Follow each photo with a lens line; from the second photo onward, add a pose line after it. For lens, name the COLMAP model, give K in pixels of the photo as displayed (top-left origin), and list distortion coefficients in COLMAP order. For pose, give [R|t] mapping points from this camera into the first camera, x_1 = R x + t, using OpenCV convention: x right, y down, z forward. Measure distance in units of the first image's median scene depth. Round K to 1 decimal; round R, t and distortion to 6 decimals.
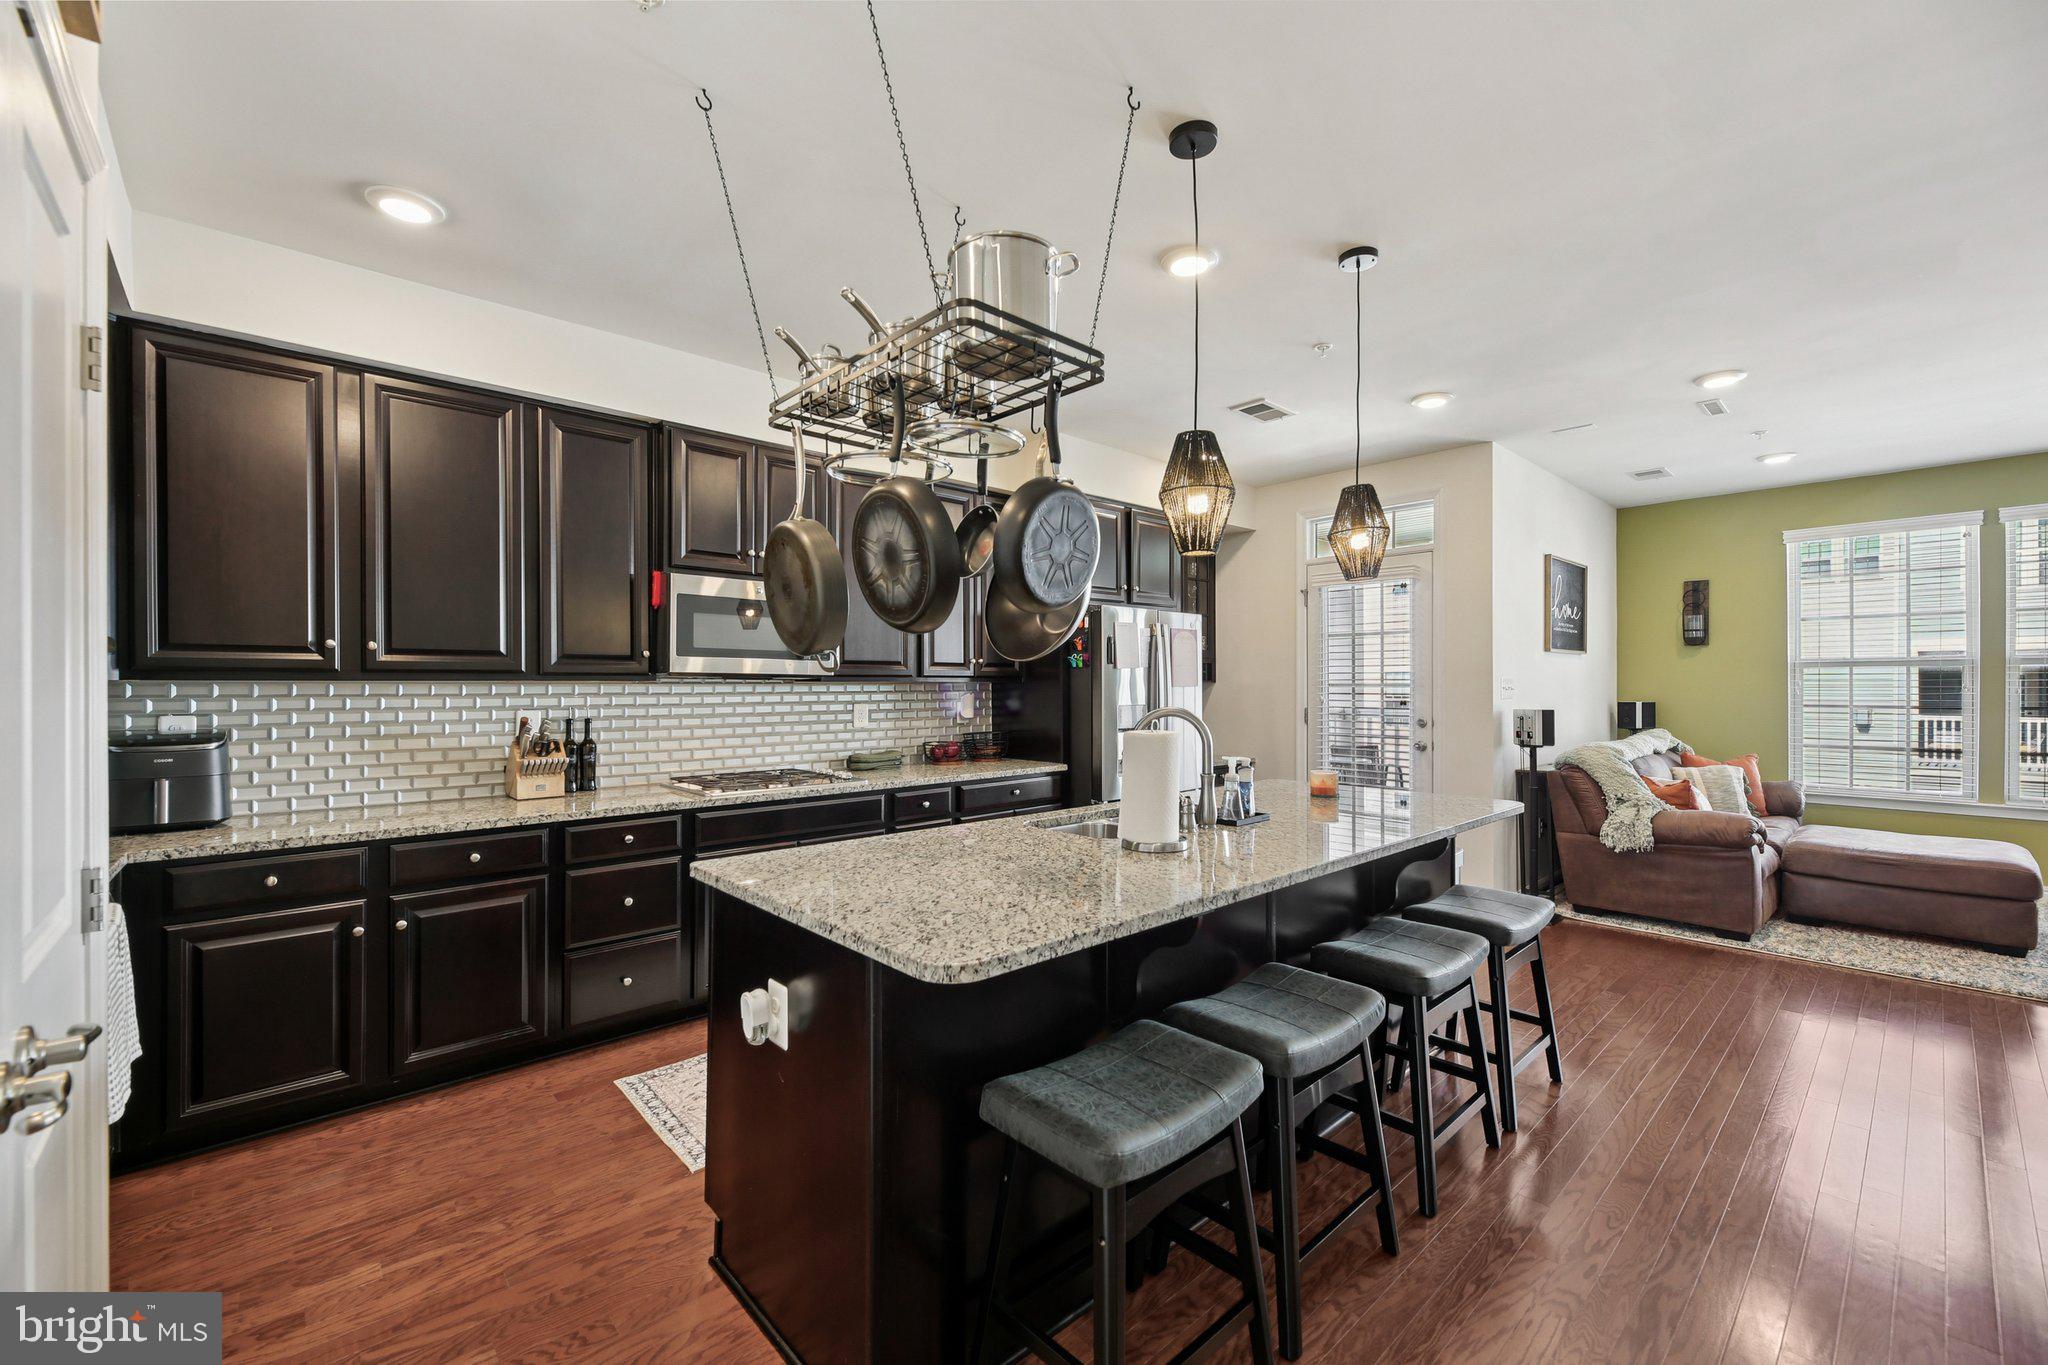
lens RADIAL K [[825.6, 0, 1038.0], [0, 825.6, 683.3], [0, 0, 1]] dist [0.013304, -0.000068]
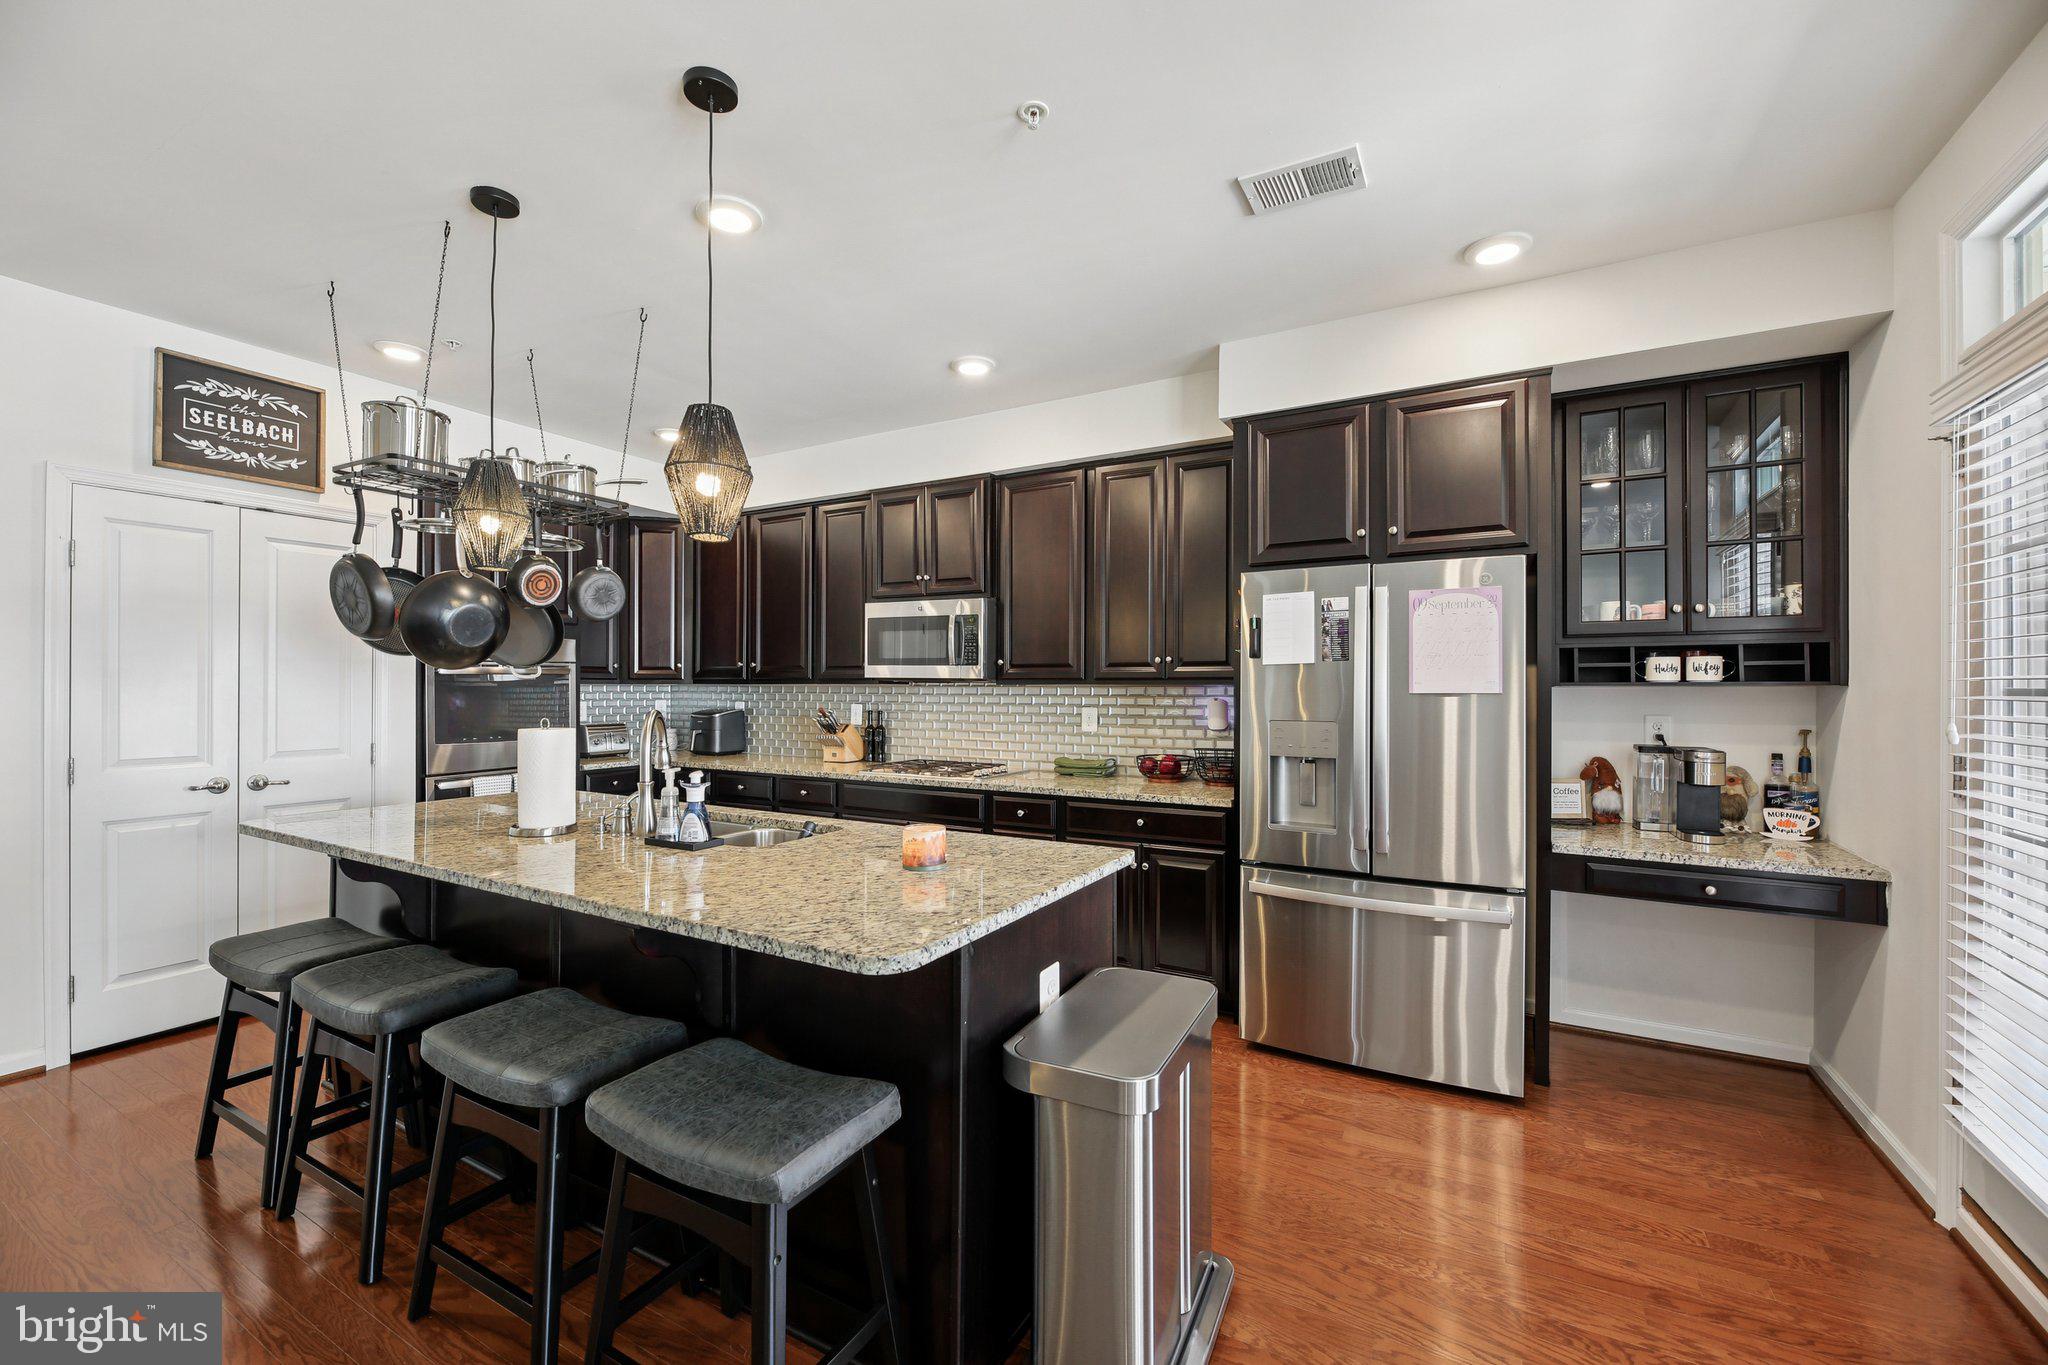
lens RADIAL K [[826.0, 0, 1016.8], [0, 826.0, 686.9], [0, 0, 1]] dist [-0.001912, -0.000911]
pose [[0.303606, 0.000548, -0.952797, 0.788494], [-0.000633, 1.000000, 0.000373, 0.000733], [0.952797, 0.000490, 0.303606, 0.720845]]
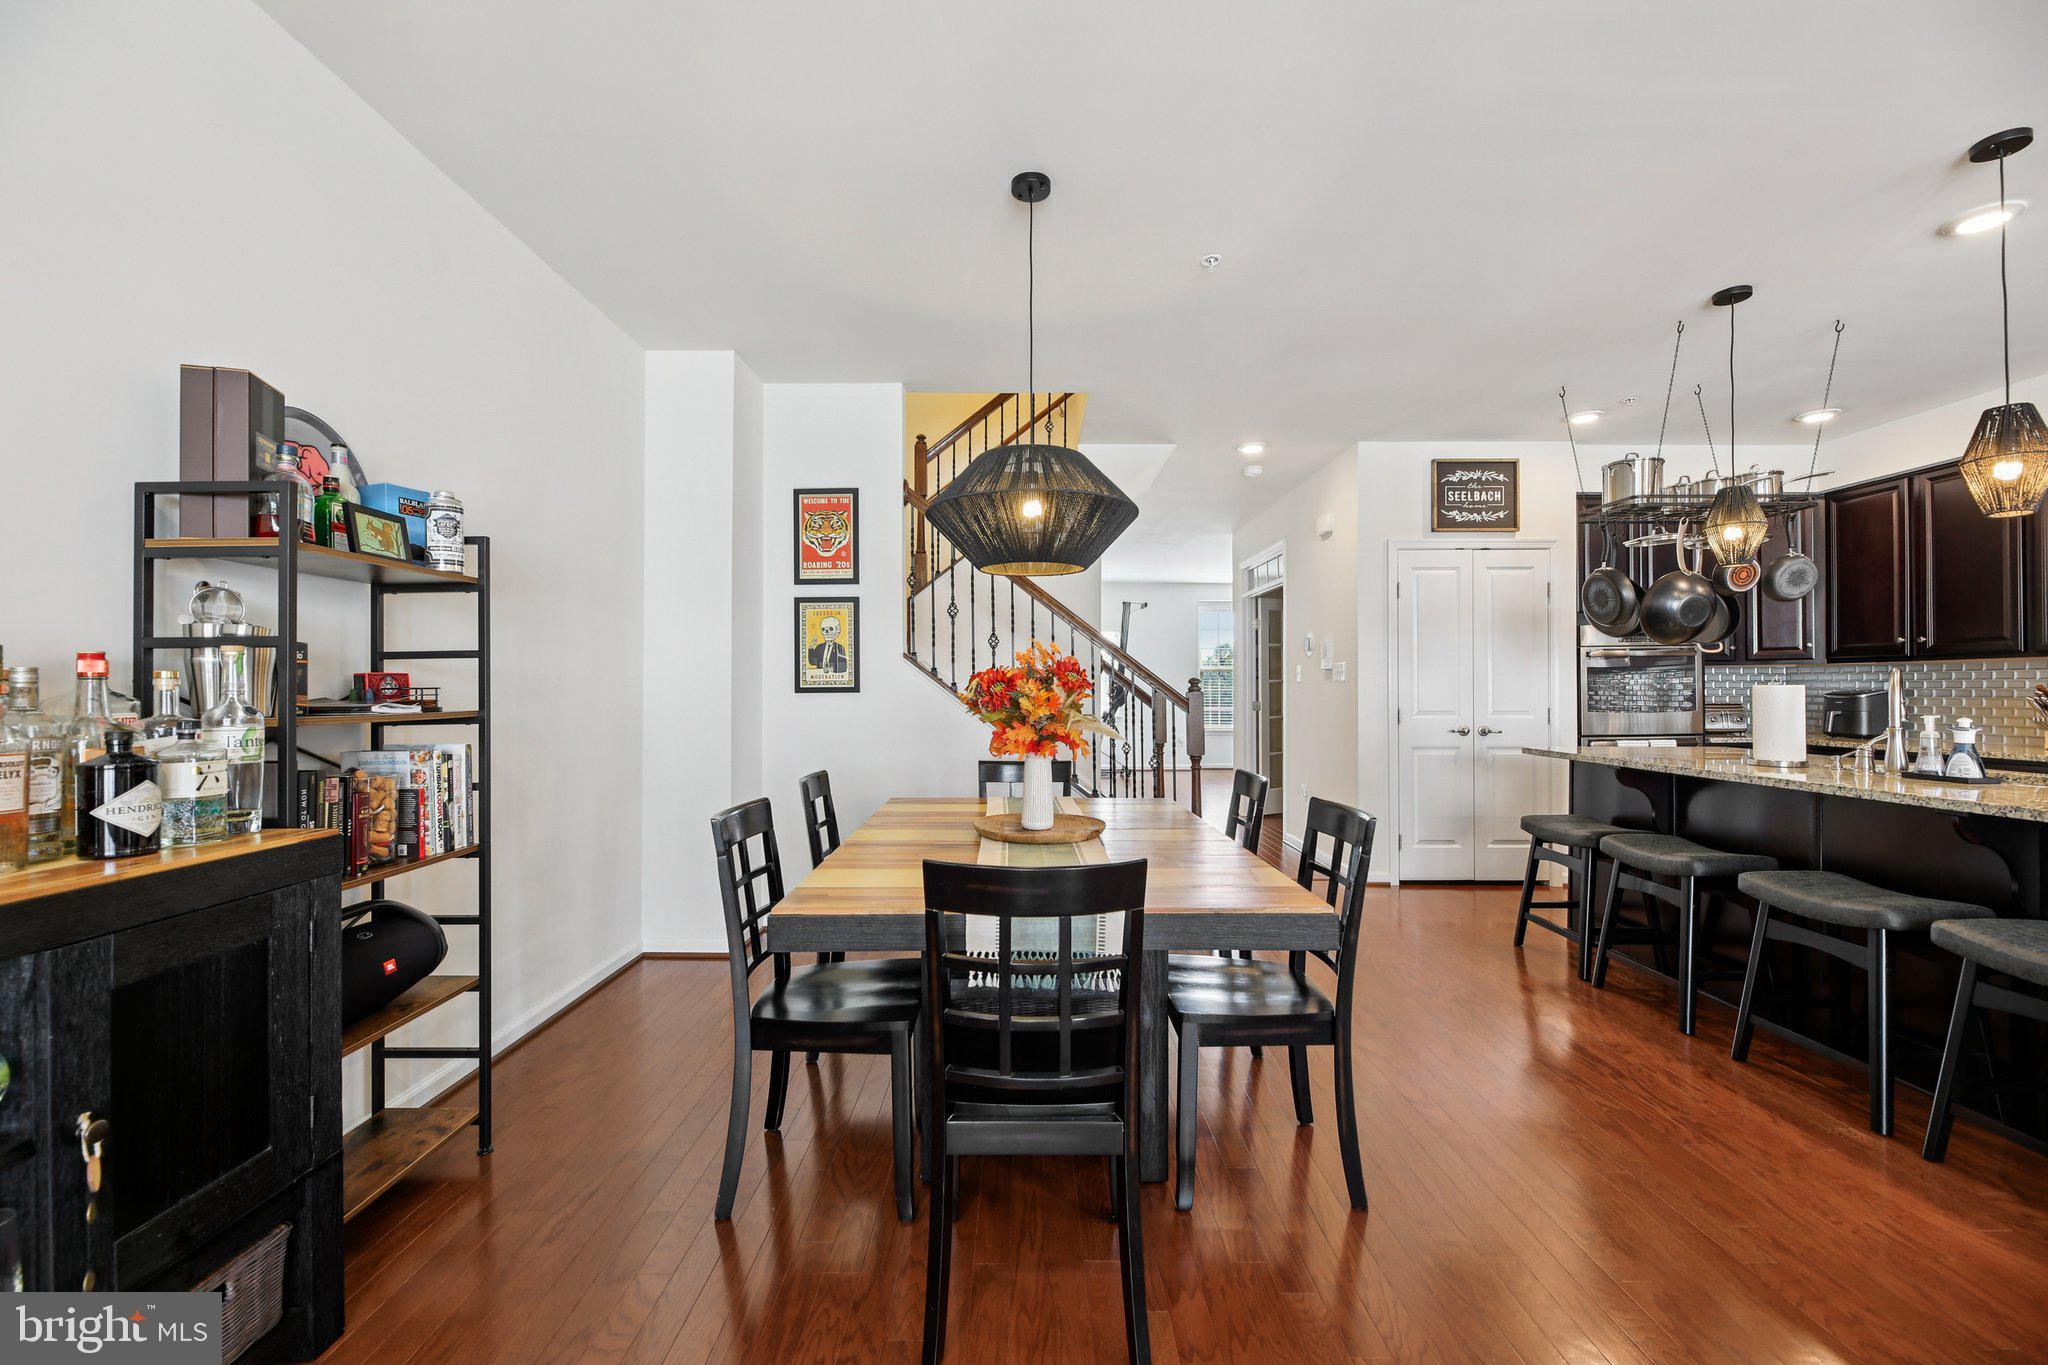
lens RADIAL K [[826.0, 0, 1016.8], [0, 826.0, 686.9], [0, 0, 1]] dist [-0.001912, -0.000911]
pose [[-0.683009, -0.000737, -0.730410, 1.134188], [0.003760, 0.999983, -0.004525, 0.031930], [0.730401, -0.005837, -0.682994, 0.593022]]
